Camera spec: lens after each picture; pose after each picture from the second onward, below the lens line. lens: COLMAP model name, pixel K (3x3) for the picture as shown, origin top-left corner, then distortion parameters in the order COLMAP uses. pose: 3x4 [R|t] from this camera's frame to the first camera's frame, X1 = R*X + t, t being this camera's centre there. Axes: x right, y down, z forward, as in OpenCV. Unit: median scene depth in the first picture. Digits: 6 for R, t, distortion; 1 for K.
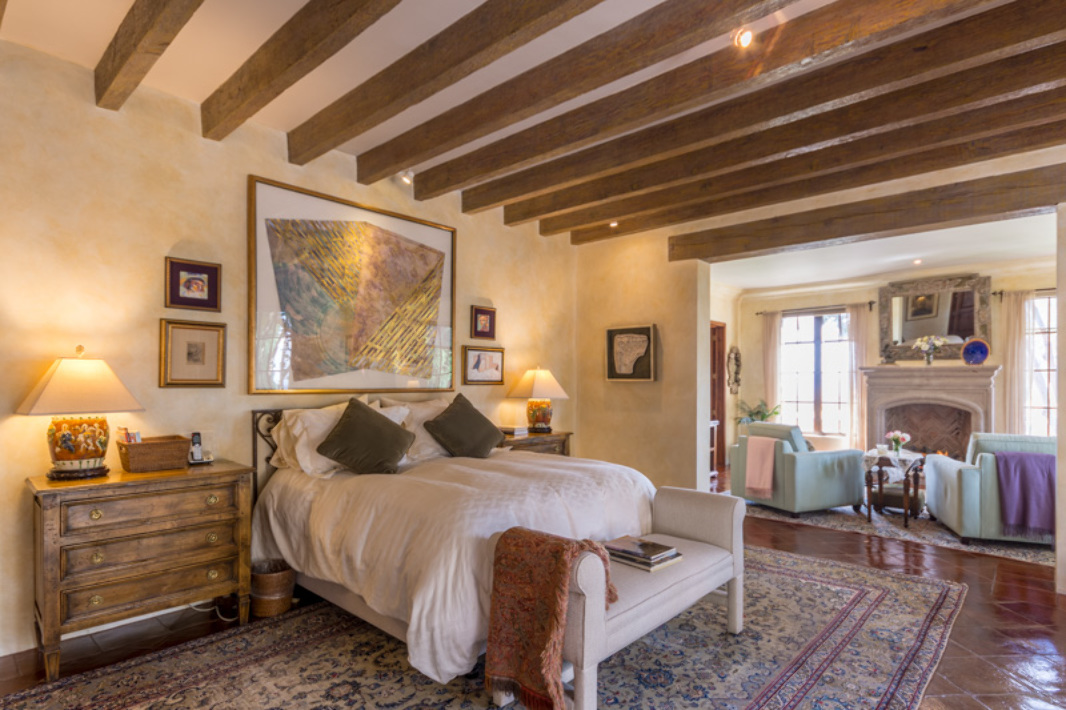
lens RADIAL K [[567.9, 0, 543.7], [0, 567.9, 381.2], [0, 0, 1]] dist [-0.005931, -0.000251]
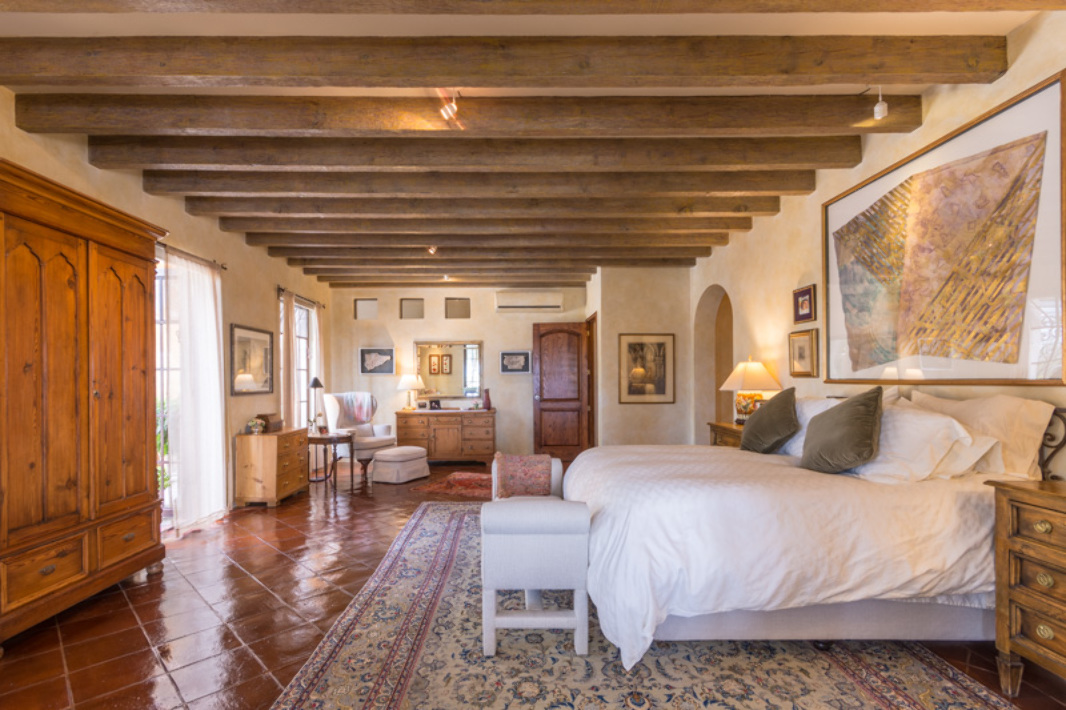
lens RADIAL K [[467.3, 0, 513.7], [0, 467.3, 377.9], [0, 0, 1]] dist [-0.000563, -0.000058]
pose [[-0.736128, 0.002558, -0.676838, 0.568570], [0.009289, 0.999937, -0.006324, 0.010354], [0.676779, -0.010942, -0.736105, 1.107175]]
